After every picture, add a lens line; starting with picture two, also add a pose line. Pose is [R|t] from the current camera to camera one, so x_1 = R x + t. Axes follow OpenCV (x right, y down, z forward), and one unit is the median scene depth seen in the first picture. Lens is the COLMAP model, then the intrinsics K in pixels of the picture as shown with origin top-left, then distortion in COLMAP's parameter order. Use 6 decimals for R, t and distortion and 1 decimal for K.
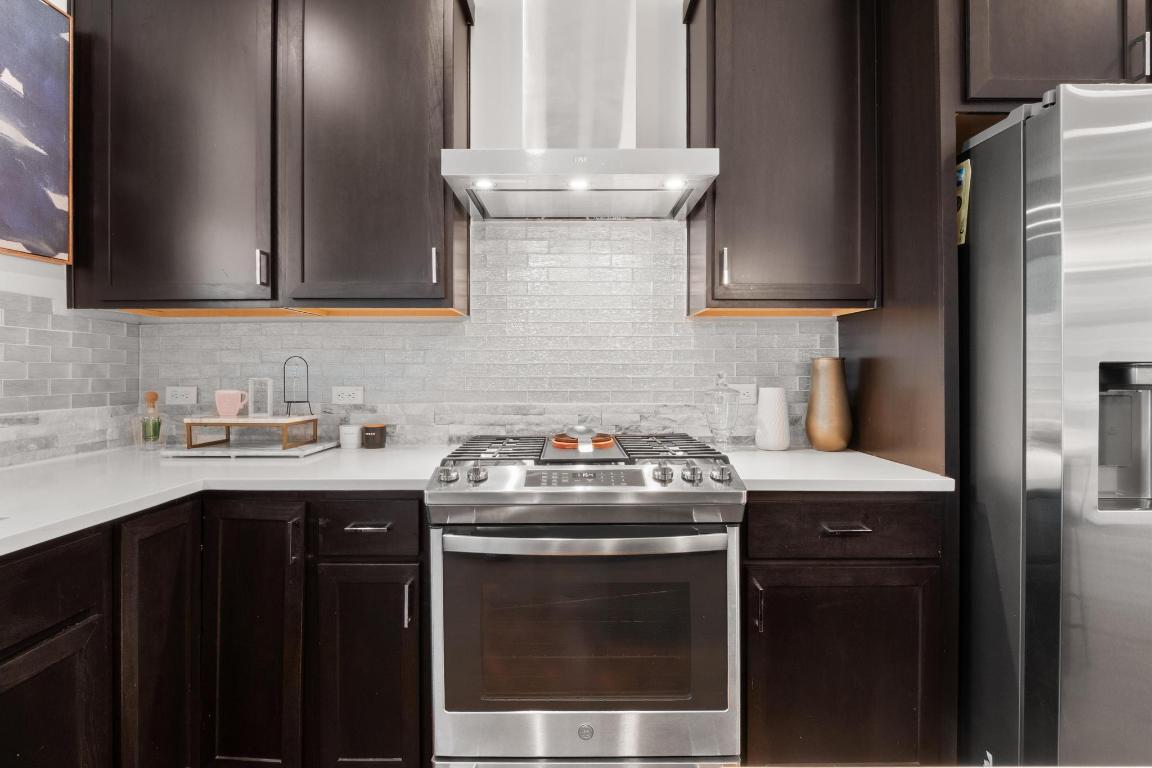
lens RADIAL K [[605.4, 0, 576.1], [0, 605.4, 366.4], [0, 0, 1]] dist [-0.001147, -0.000707]
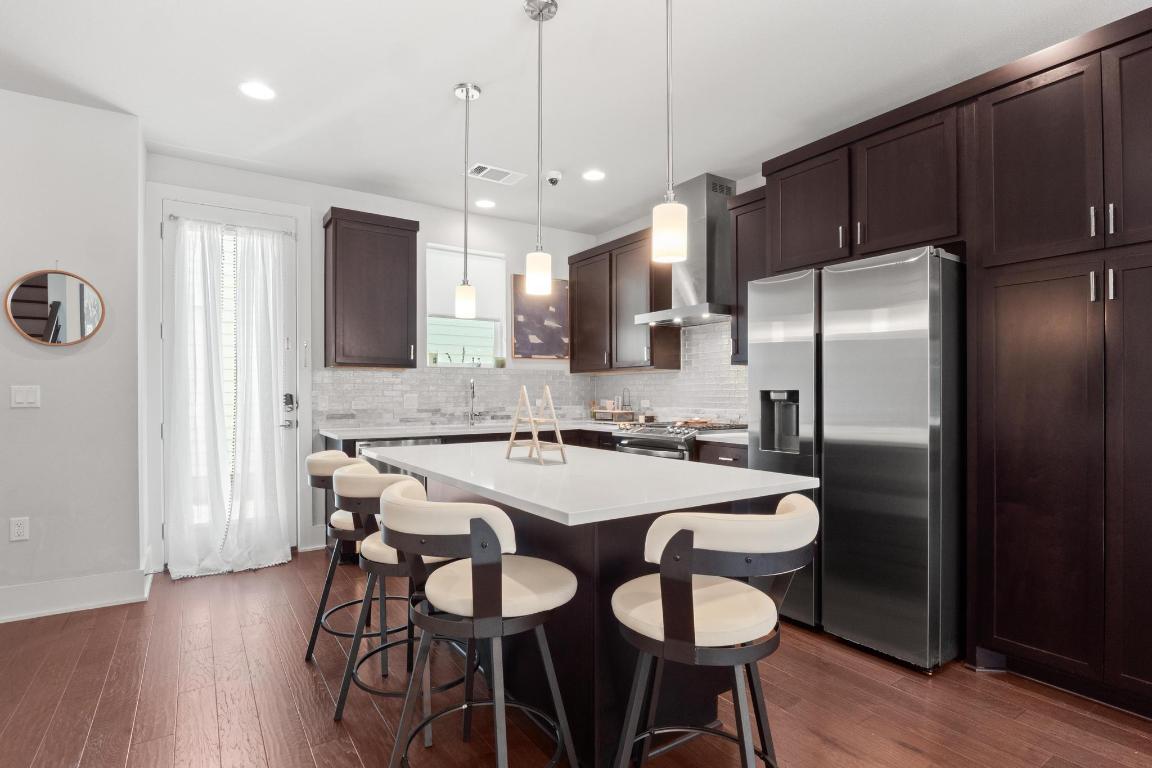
lens RADIAL K [[579.6, 0, 571.2], [0, 579.6, 389.4], [0, 0, 1]] dist [0.001544, -0.000812]
pose [[0.541745, -0.005588, -0.840524, 1.572678], [0.006377, 0.999976, -0.002538, -0.006022], [0.840519, -0.003985, 0.541768, -0.574285]]
